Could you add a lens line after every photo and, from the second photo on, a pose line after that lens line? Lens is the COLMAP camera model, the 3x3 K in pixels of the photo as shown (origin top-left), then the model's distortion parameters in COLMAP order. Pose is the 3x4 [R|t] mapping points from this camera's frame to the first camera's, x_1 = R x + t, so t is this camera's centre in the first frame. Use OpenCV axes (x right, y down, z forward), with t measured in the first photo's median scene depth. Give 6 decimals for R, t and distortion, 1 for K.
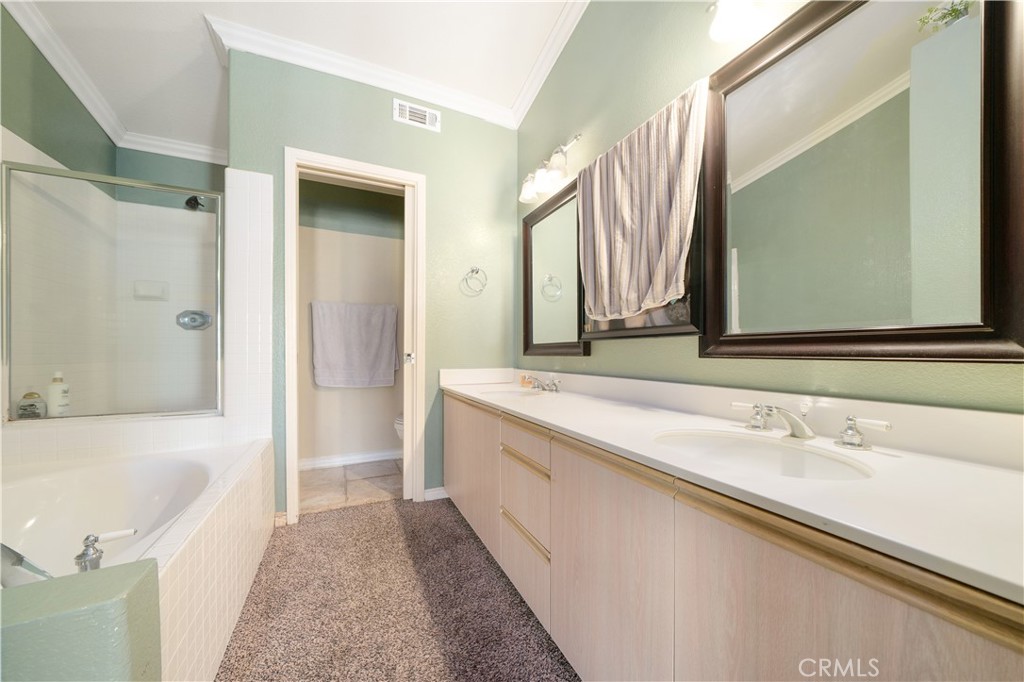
lens RADIAL K [[360.8, 0, 513.3], [0, 360.8, 345.5], [0, 0, 1]] dist [-0.002214, -0.000397]
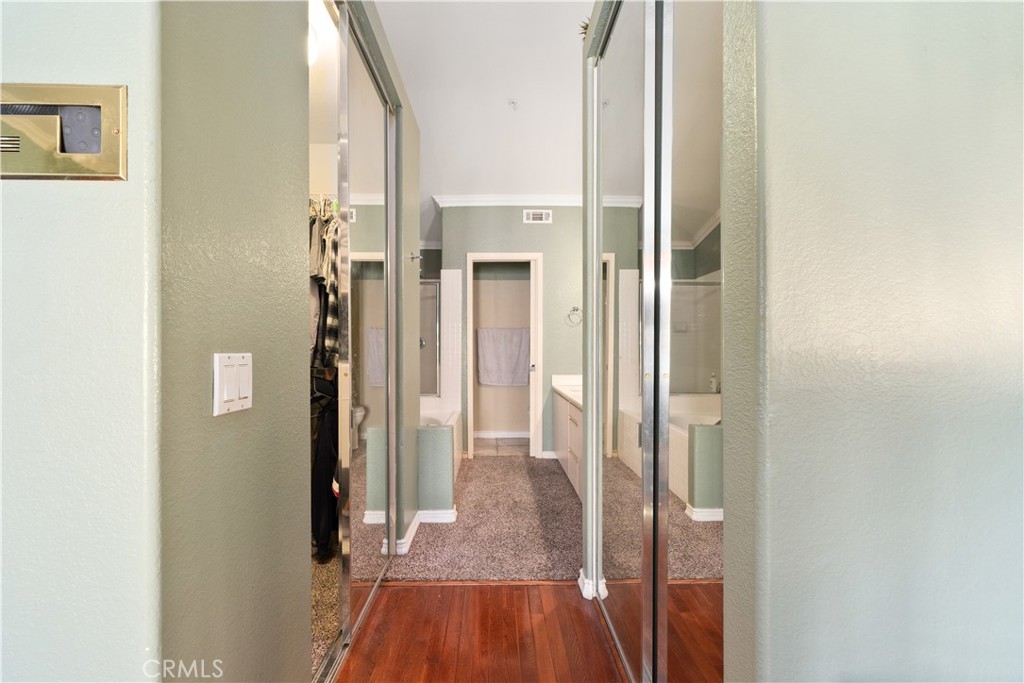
lens RADIAL K [[441.9, 0, 506.9], [0, 441.9, 336.9], [0, 0, 1]] dist [0.000707, 0.000001]
pose [[0.915367, -0.005647, -0.402582, 0.401177], [0.001968, 0.999952, -0.009553, -0.086239], [0.402616, 0.007952, 0.915334, -0.855059]]
